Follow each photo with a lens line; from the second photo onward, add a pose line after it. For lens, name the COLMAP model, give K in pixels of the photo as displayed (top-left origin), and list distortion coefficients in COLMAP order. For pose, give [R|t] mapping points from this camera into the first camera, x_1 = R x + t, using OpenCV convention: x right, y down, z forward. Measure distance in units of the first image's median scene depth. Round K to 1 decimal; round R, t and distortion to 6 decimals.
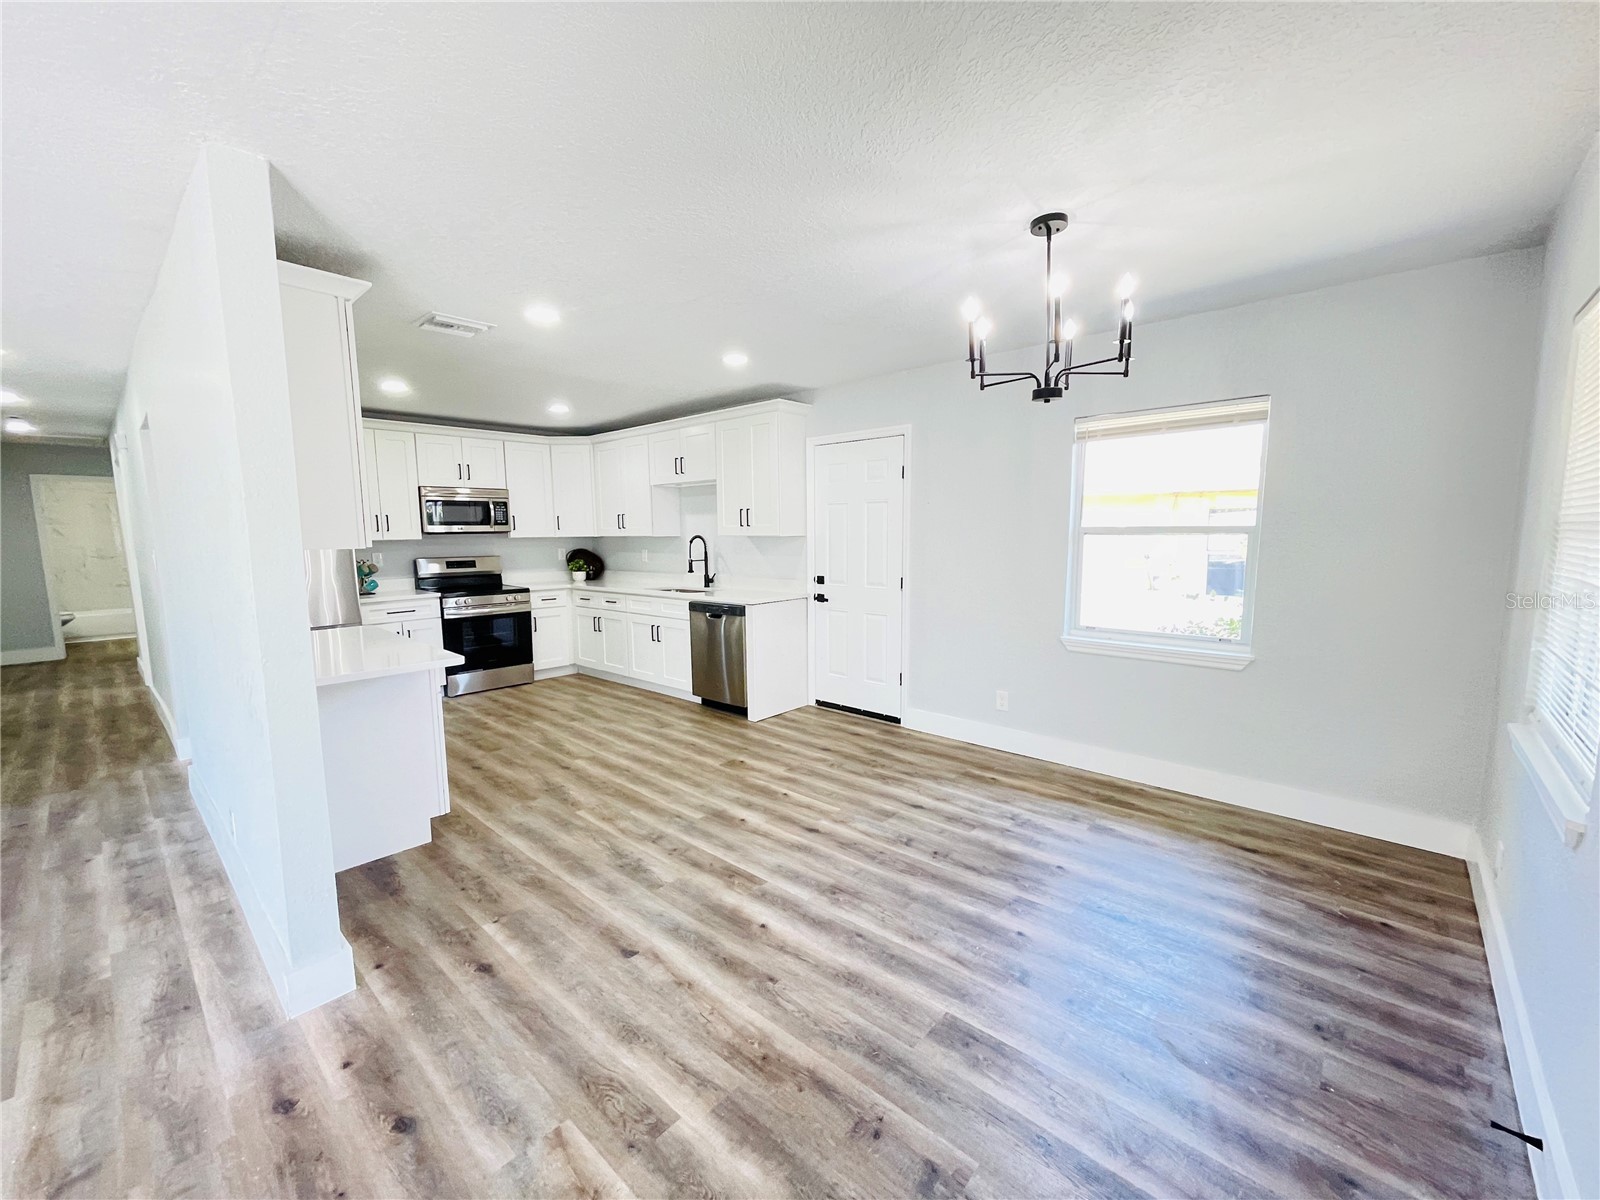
lens RADIAL K [[648.5, 0, 798.8], [0, 648.5, 605.6], [0, 0, 1]] dist [0.000852, 0.000252]
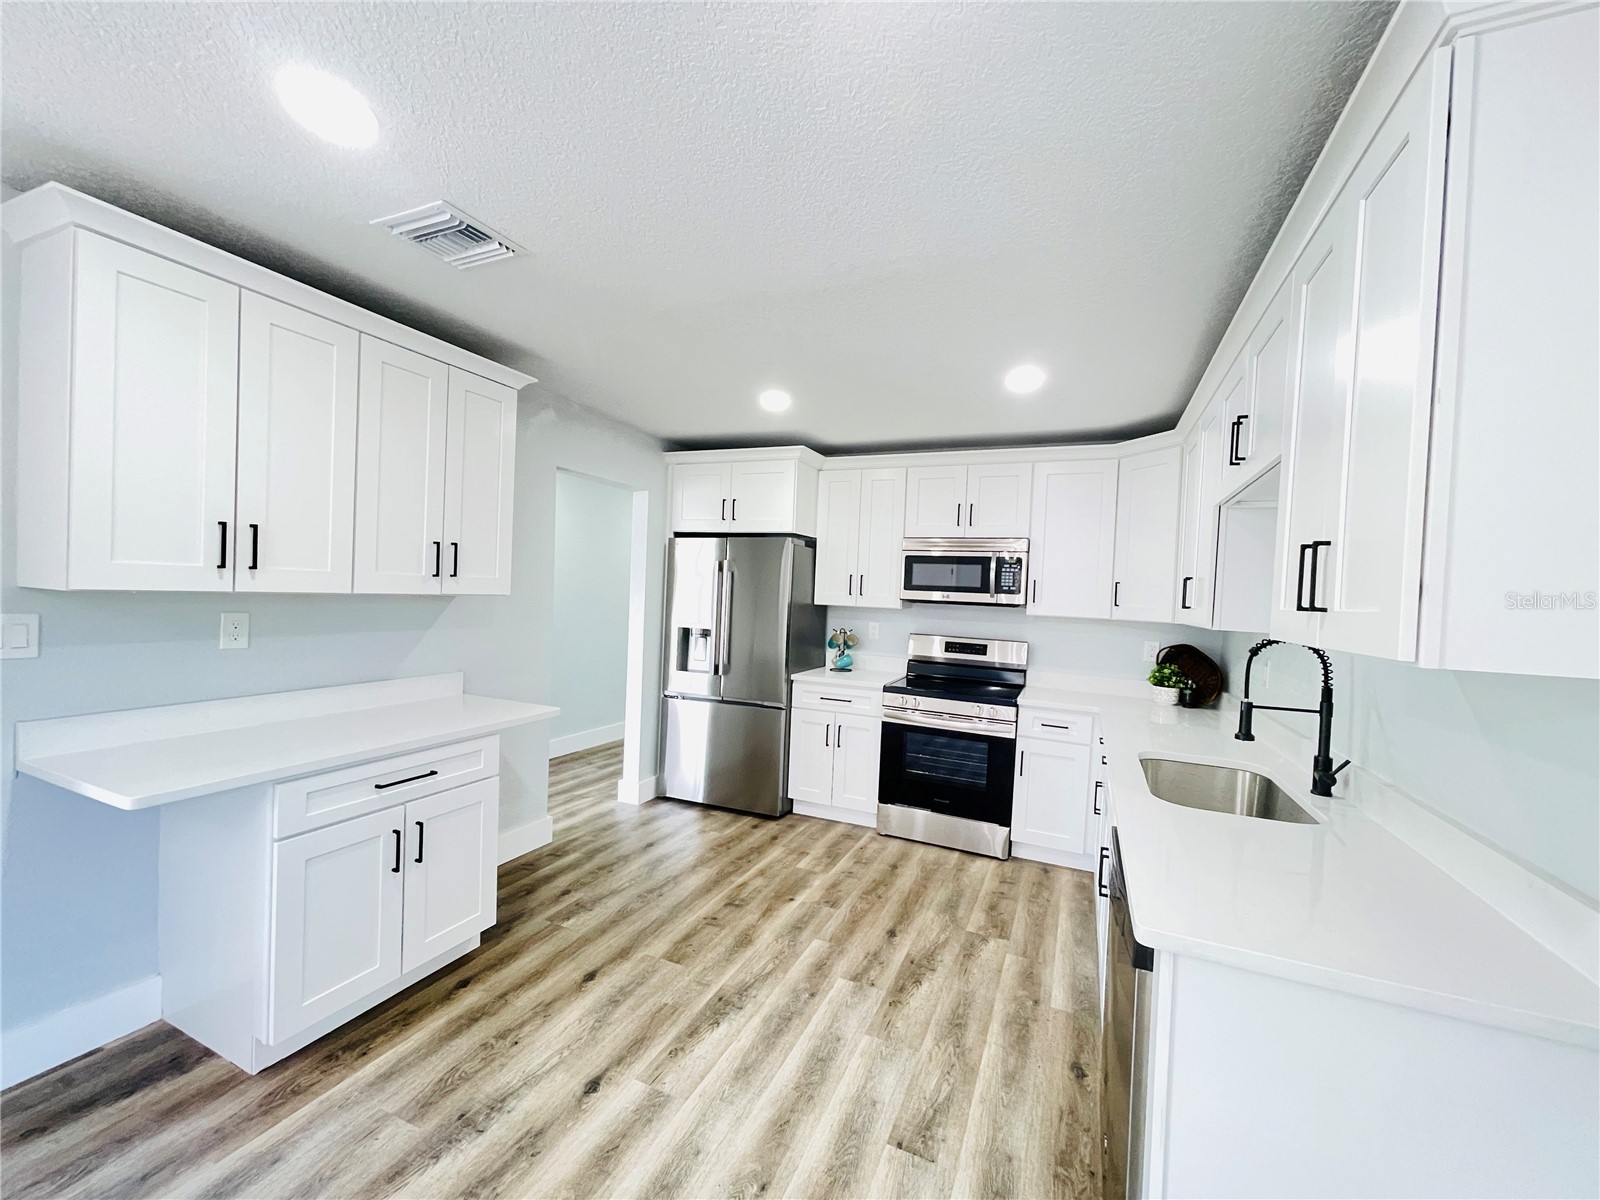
lens RADIAL K [[648.5, 0, 798.8], [0, 648.5, 605.6], [0, 0, 1]] dist [0.000852, 0.000252]
pose [[0.313894, 0.043072, -0.948481, 0.084561], [-0.157124, 0.987553, -0.007153, -0.080703], [0.936367, 0.151274, 0.316754, 0.645927]]
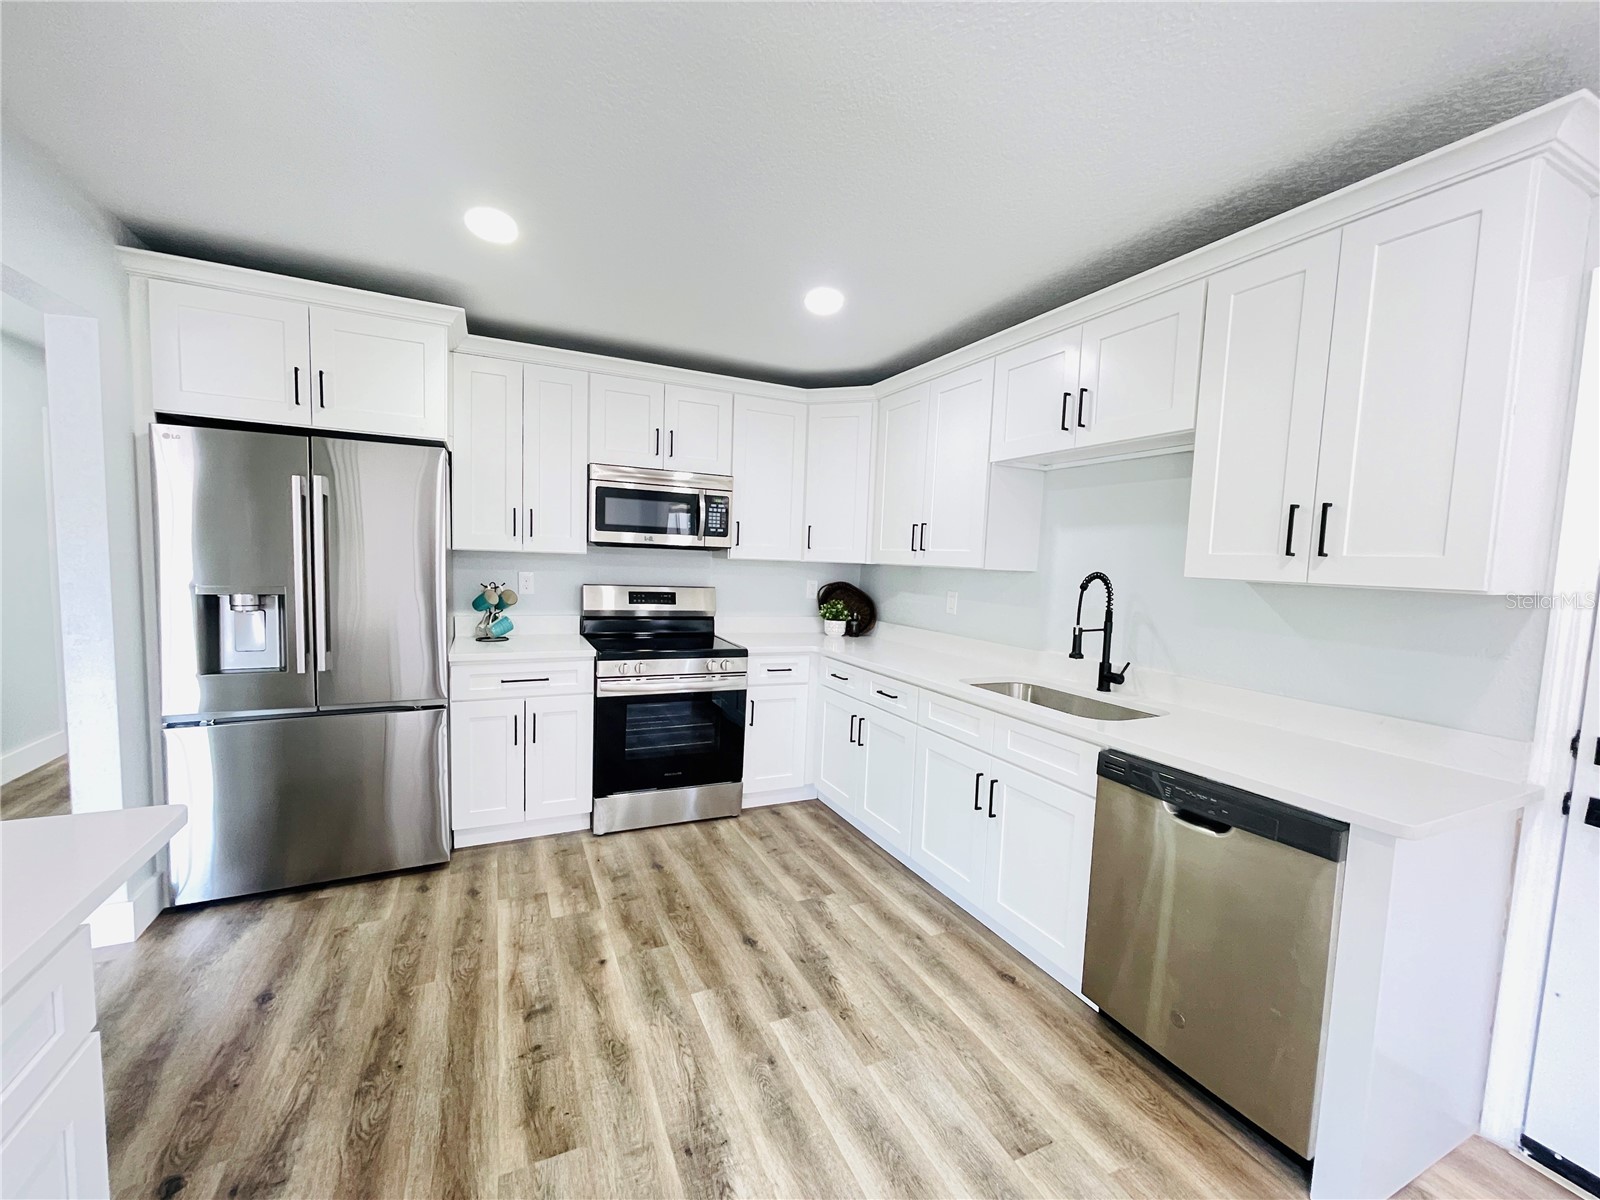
lens RADIAL K [[649.2, 0, 799.6], [0, 649.2, 605.3], [0, 0, 1]] dist [-0.001982, 0.000787]
pose [[0.921686, 0.074942, -0.380630, -0.171699], [-0.092261, 0.995357, -0.027431, -0.056369], [0.376807, 0.060400, 0.924320, 0.522513]]
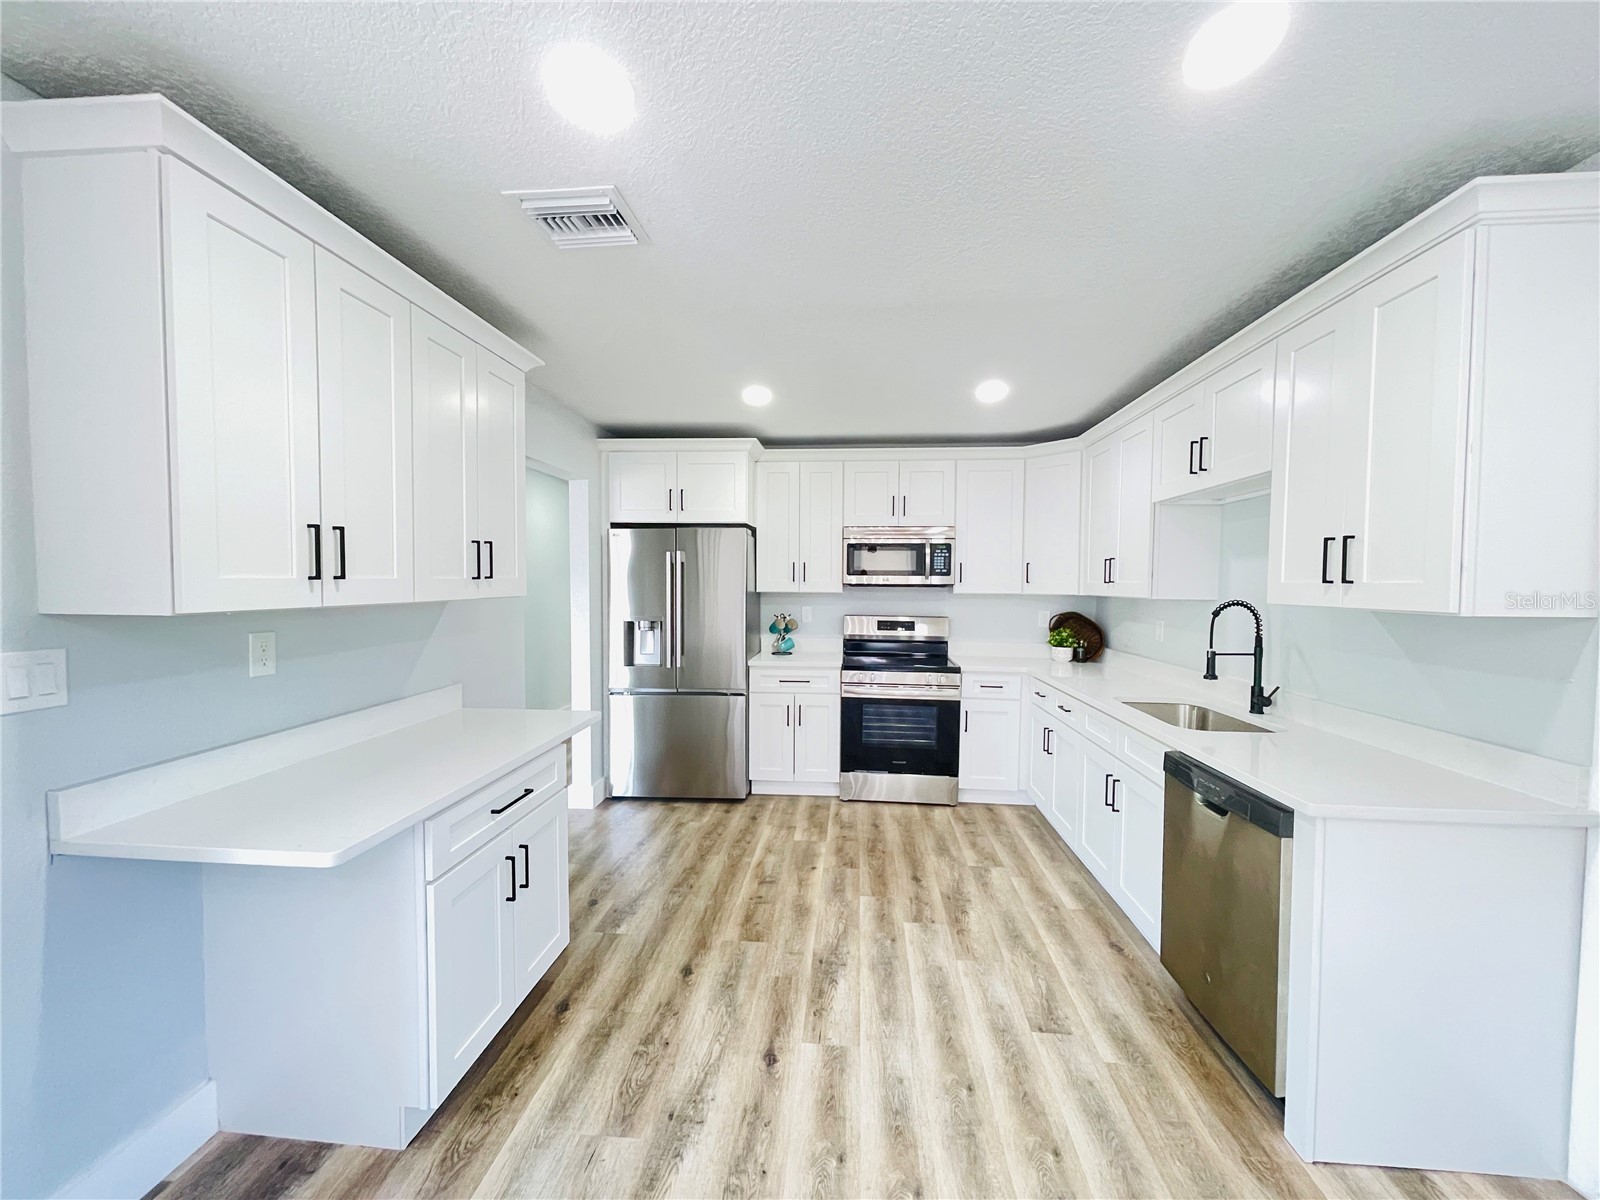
lens RADIAL K [[649.2, 0, 799.6], [0, 649.2, 605.3], [0, 0, 1]] dist [-0.001982, 0.000787]
pose [[0.603474, 0.044485, -0.796141, 0.025493], [-0.106404, 0.994006, -0.025114, -0.059777], [0.790251, 0.099868, 0.604590, 0.468824]]
